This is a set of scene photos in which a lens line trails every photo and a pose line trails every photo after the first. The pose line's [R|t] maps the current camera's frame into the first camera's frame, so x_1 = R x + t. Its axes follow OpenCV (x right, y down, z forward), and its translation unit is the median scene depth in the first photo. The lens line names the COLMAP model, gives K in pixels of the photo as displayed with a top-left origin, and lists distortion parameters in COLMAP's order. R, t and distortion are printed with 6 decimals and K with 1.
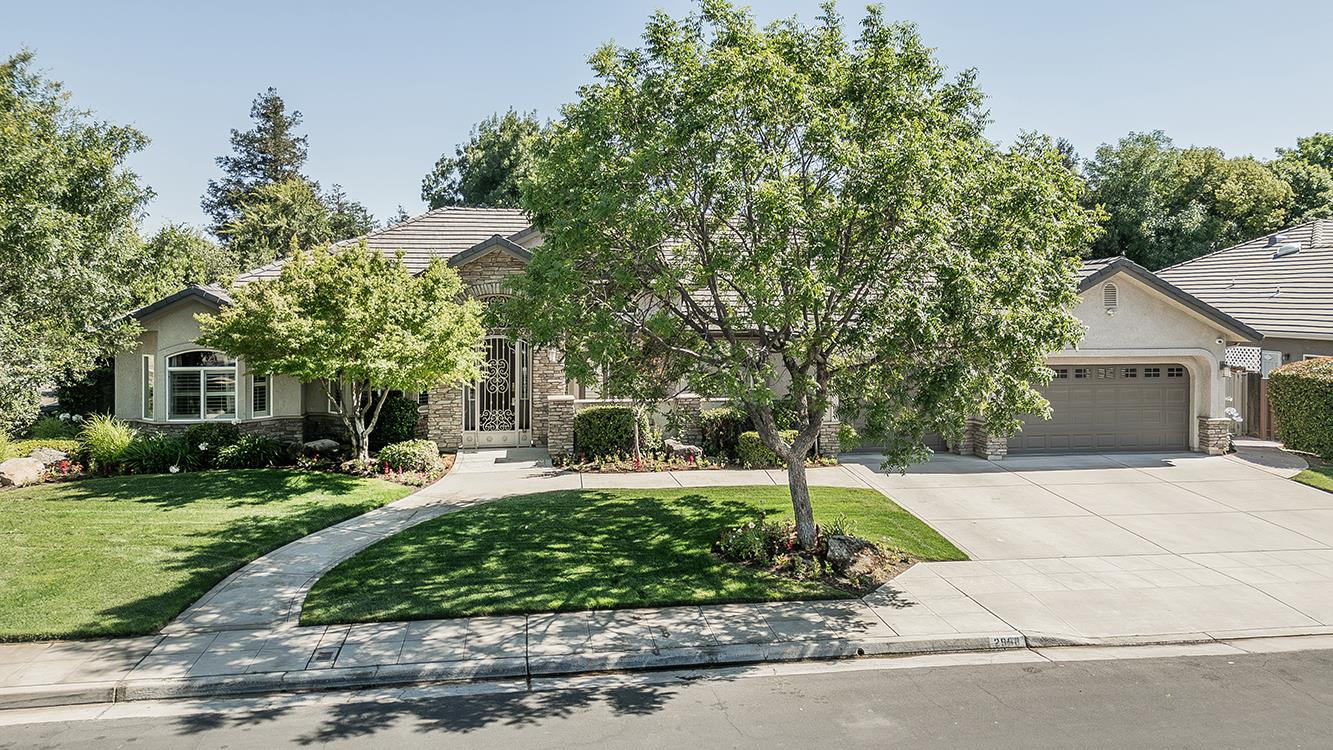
lens RADIAL K [[957.0, 0, 667.5], [0, 957.0, 318.5], [0, 0, 1]] dist [0.064568, -0.035652]
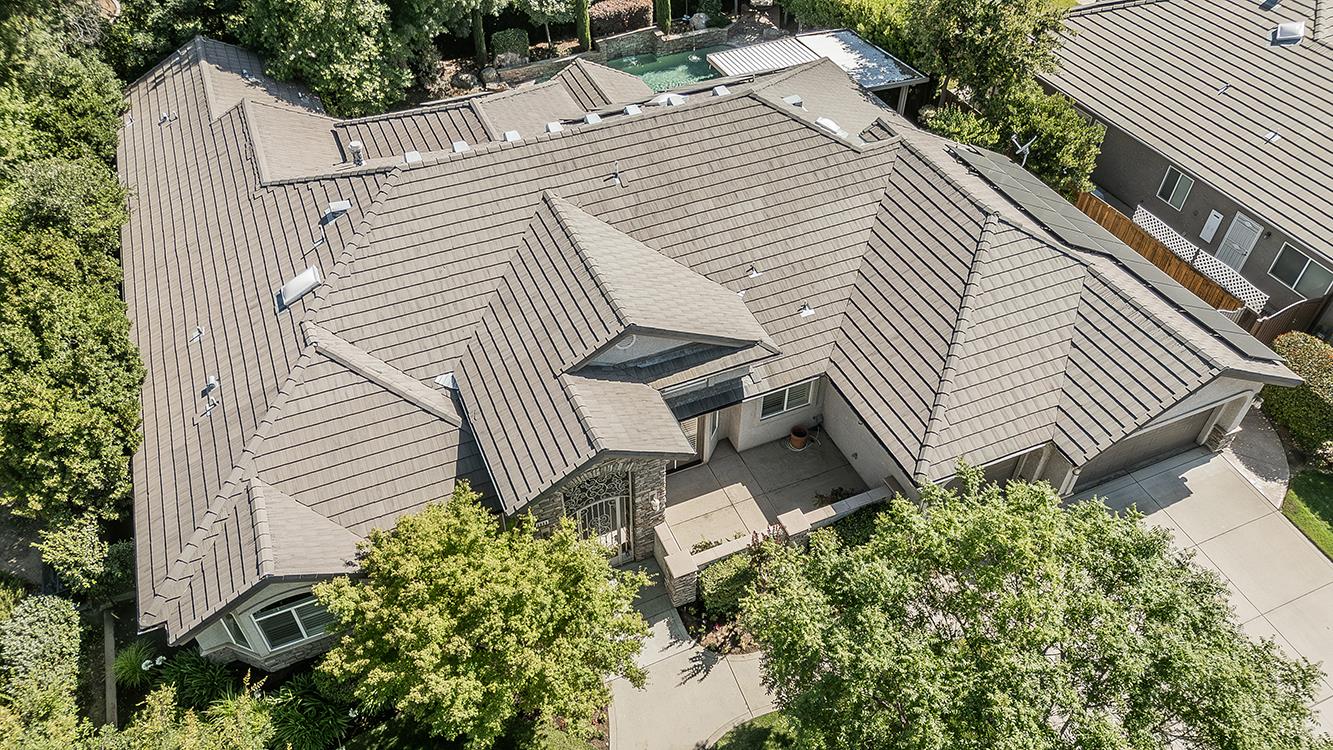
lens RADIAL K [[931.1, 0, 663.4], [0, 931.1, 372.8], [0, 0, 1]] dist [0.068868, -0.036011]
pose [[0.969448, -0.171927, 0.174964, -0.436118], [0.008264, 0.735757, 0.677195, -1.198711], [-0.245159, -0.655059, 0.714699, 0.721089]]
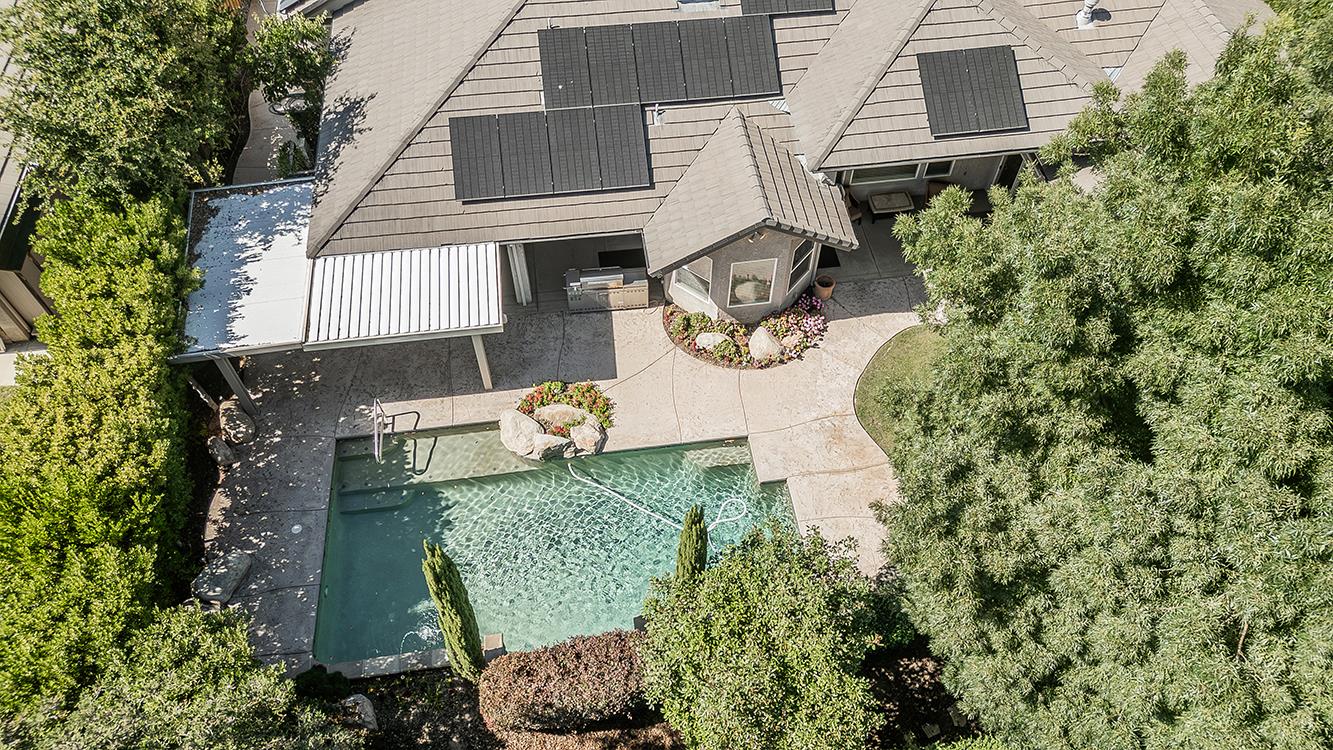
lens RADIAL K [[940.5, 0, 679.3], [0, 940.5, 375.8], [0, 0, 1]] dist [0.051415, -0.003966]
pose [[-0.999522, -0.030153, 0.006887, 0.049334], [-0.011652, 0.573351, 0.819227, -1.168192], [-0.028651, 0.818755, -0.573428, 4.192443]]
